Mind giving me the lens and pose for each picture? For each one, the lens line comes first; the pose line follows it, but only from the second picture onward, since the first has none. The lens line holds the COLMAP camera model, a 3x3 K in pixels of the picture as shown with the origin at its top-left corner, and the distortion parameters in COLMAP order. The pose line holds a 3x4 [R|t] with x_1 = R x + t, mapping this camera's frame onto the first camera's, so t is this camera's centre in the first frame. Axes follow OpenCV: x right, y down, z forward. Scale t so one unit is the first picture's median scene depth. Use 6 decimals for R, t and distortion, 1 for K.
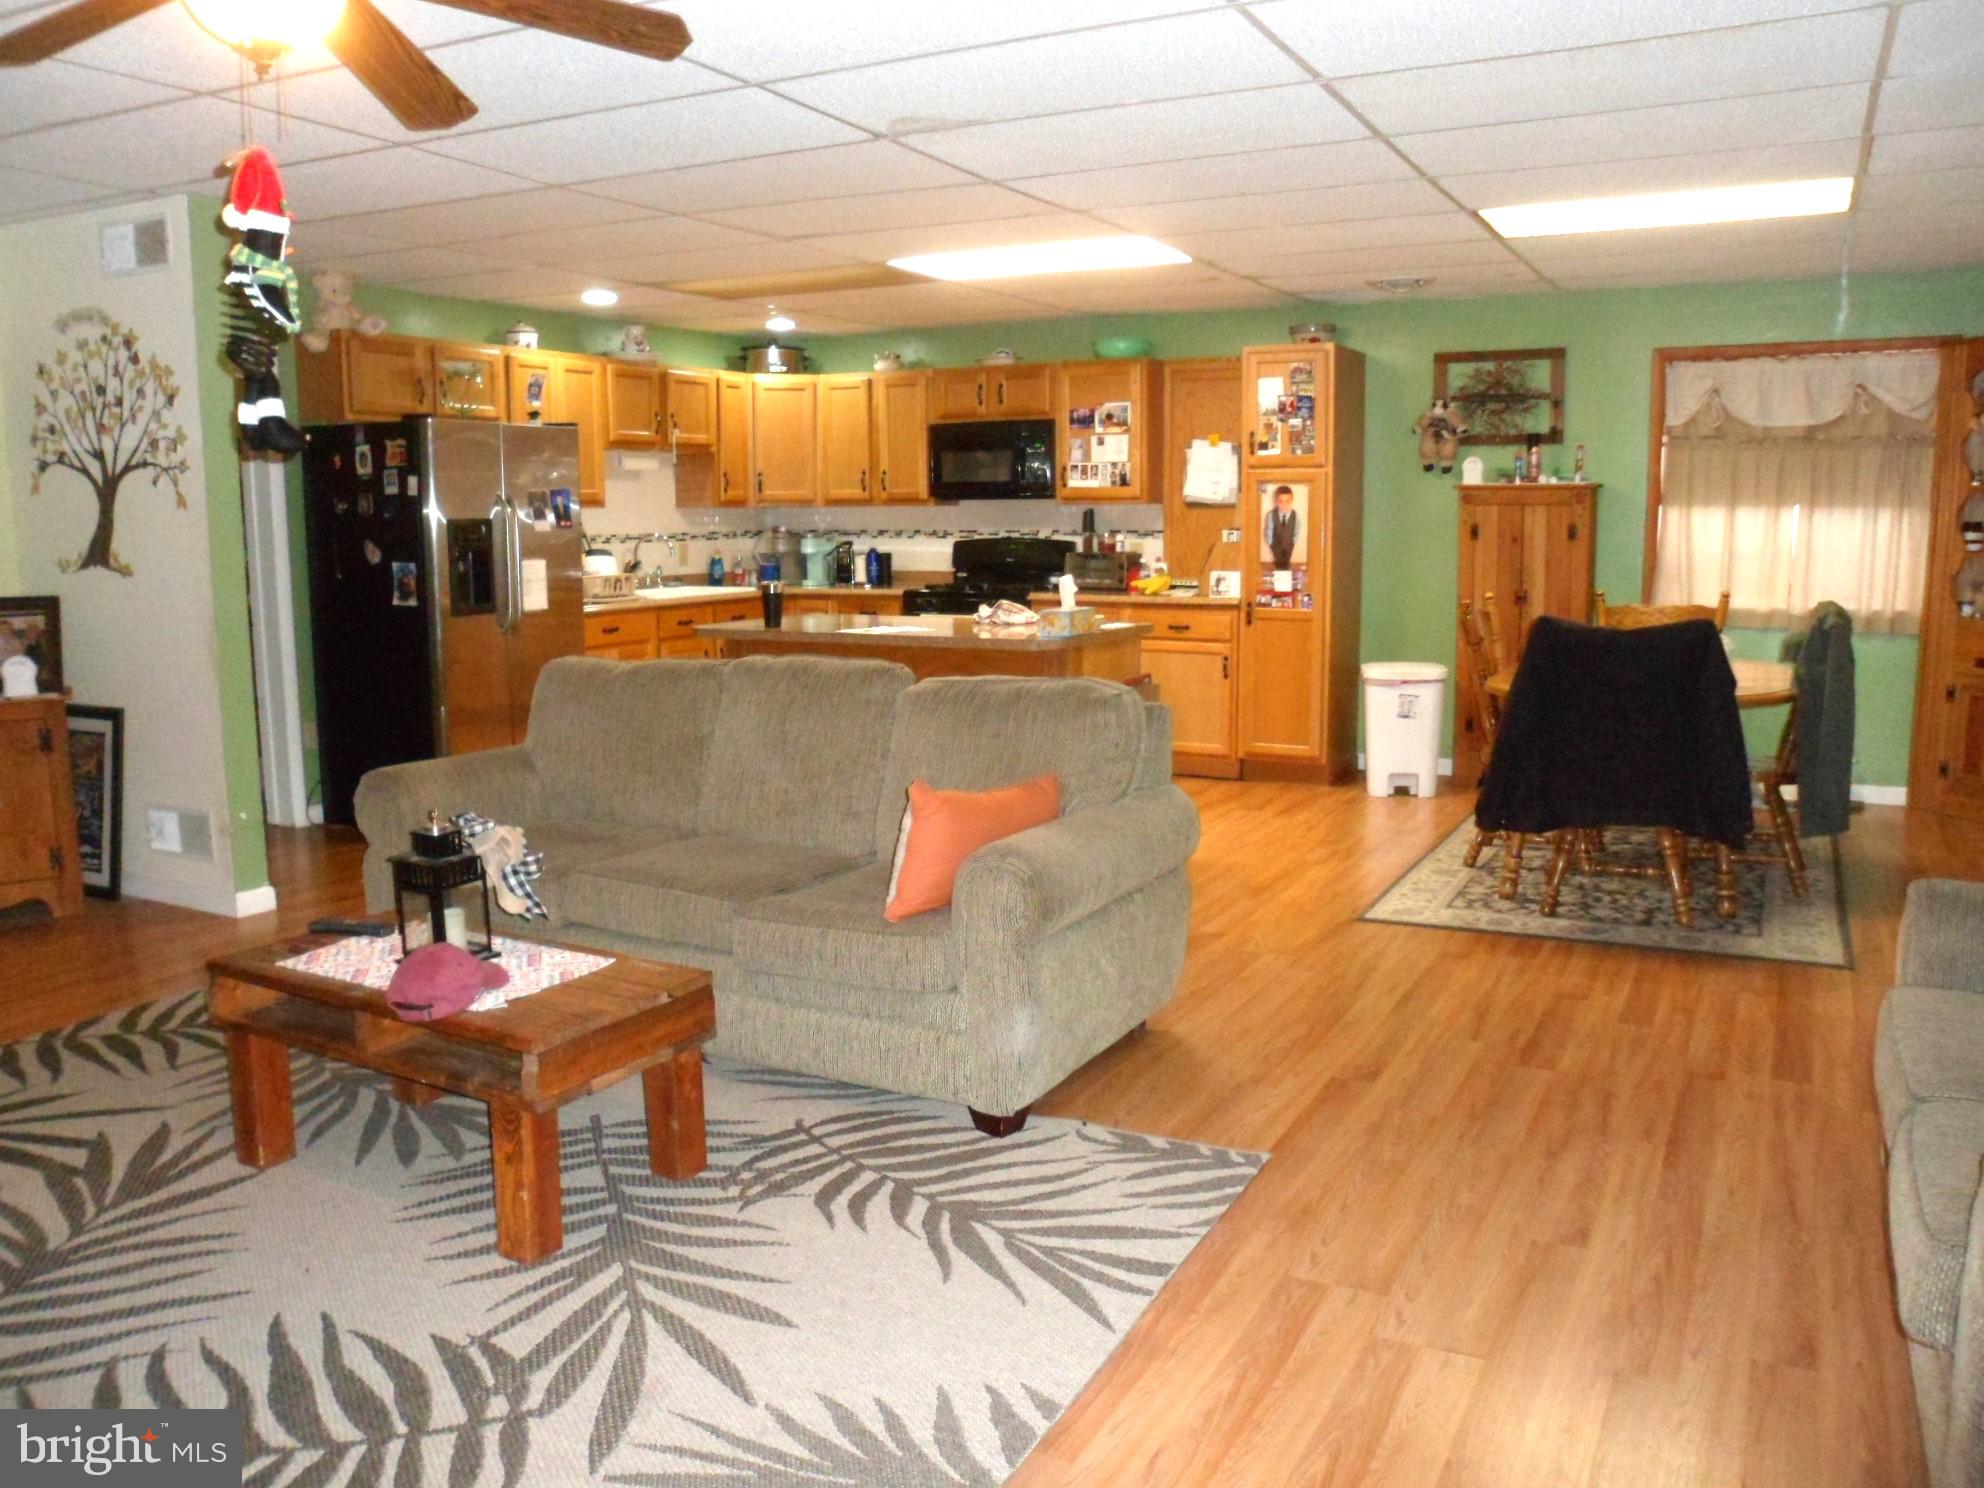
lens RADIAL K [[1533.9, 0, 990.9], [0, 1533.9, 728.6], [0, 0, 1]] dist [-0.079366, 0.028498]
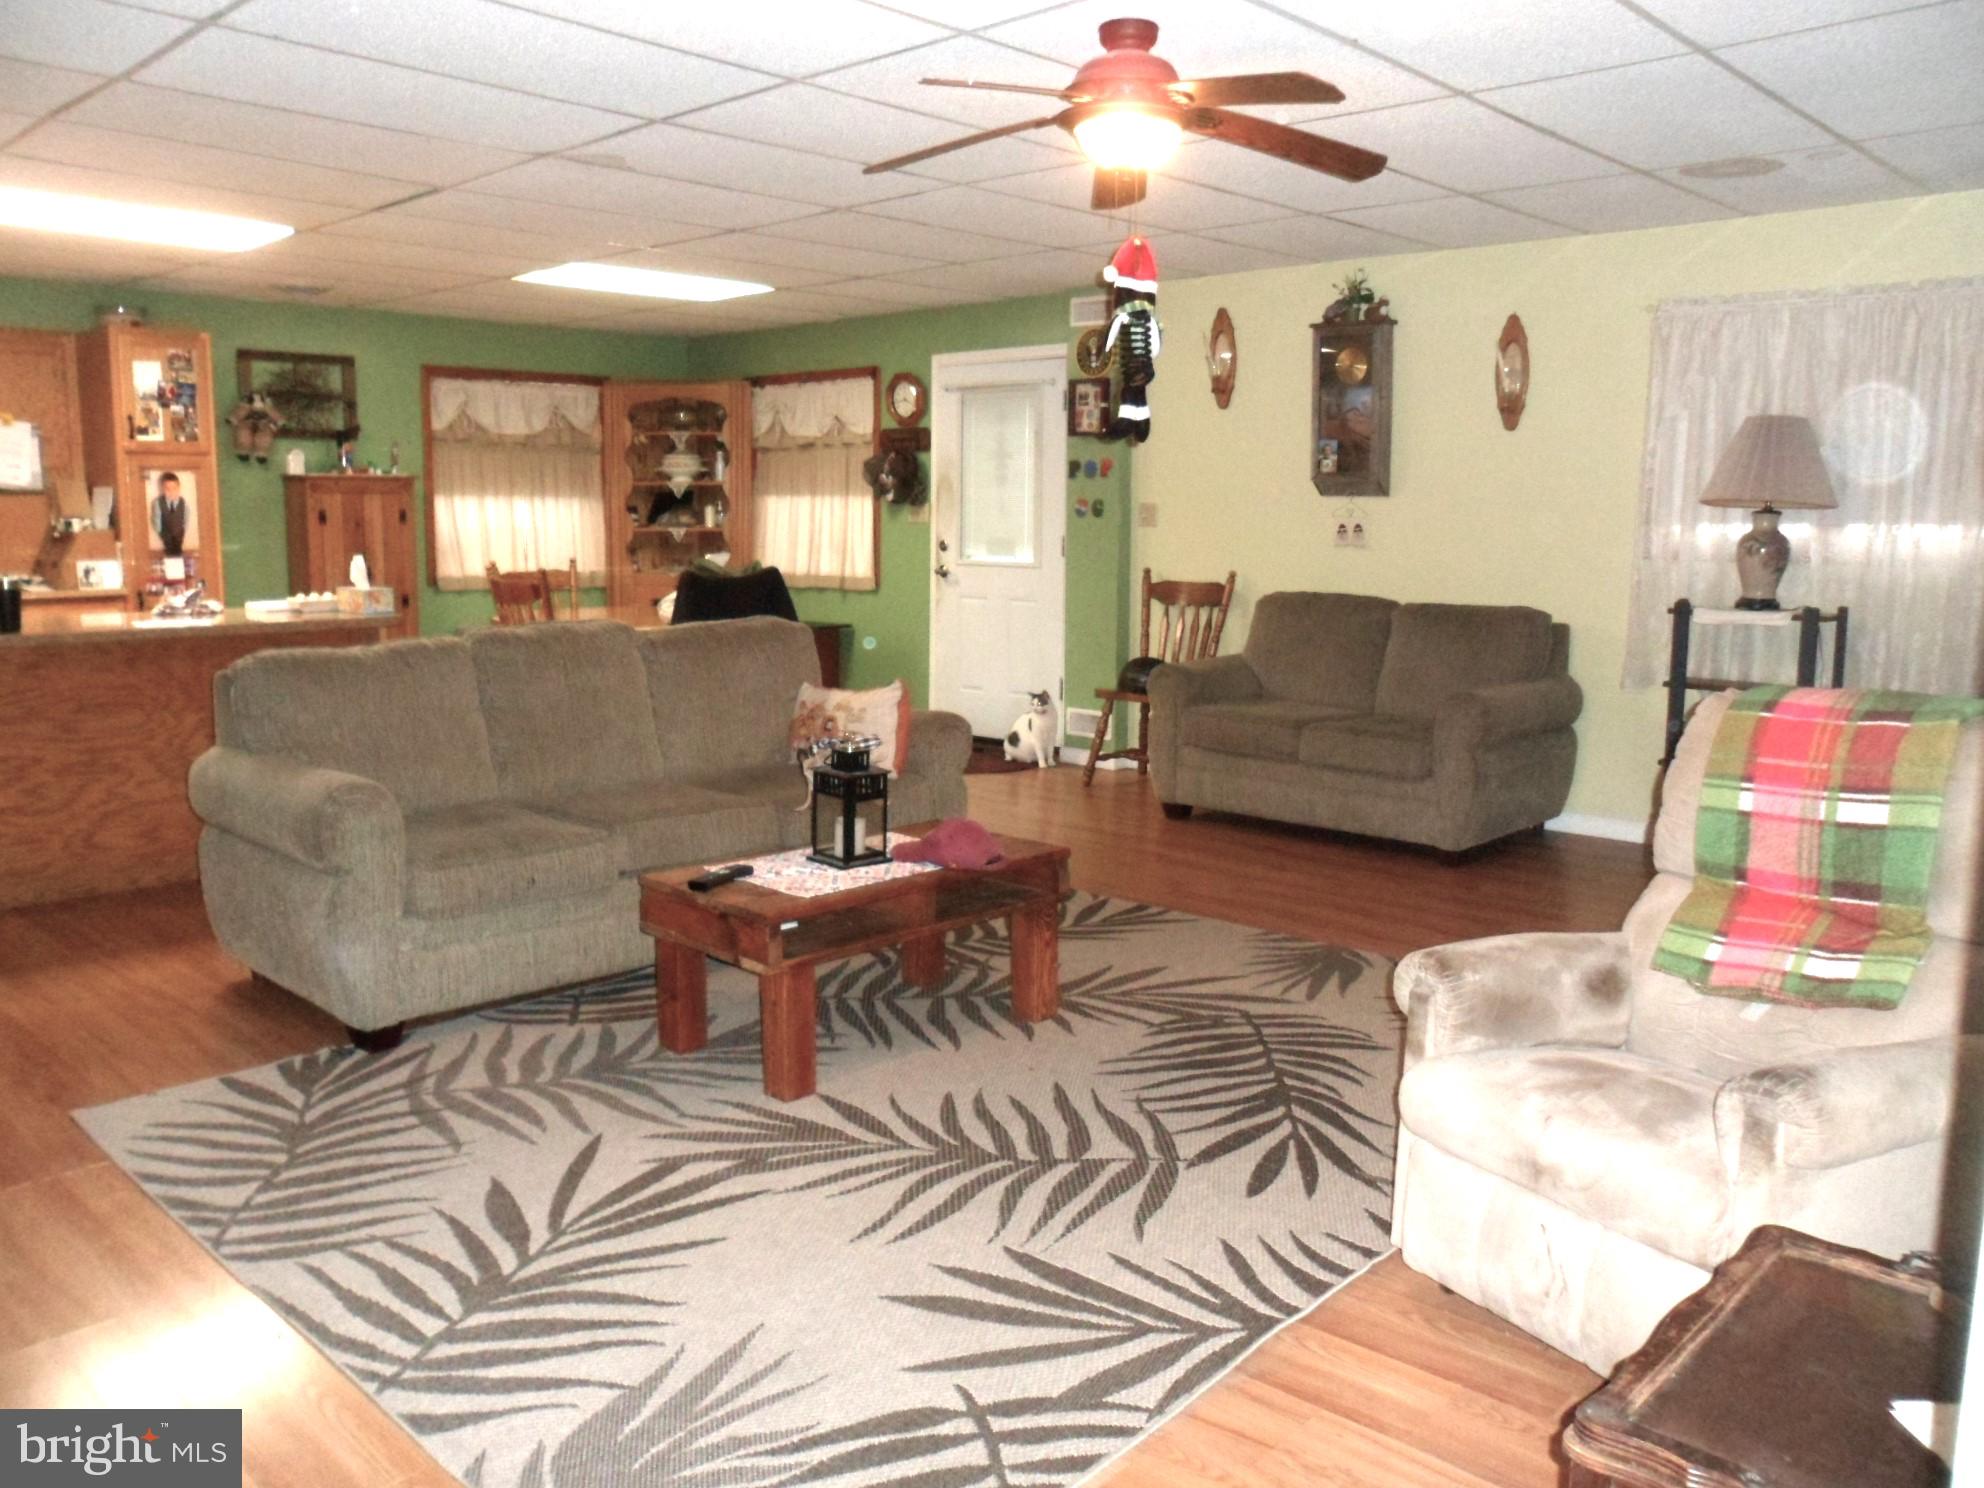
lens RADIAL K [[1533.9, 0, 987.5], [0, 1533.9, 747.3], [0, 0, 1]] dist [-0.079366, 0.028498]
pose [[0.271541, -0.139429, 0.952273, -0.622380], [0.124524, 0.986223, 0.108892, -0.022835], [-0.954337, 0.089012, 0.285163, 0.232874]]
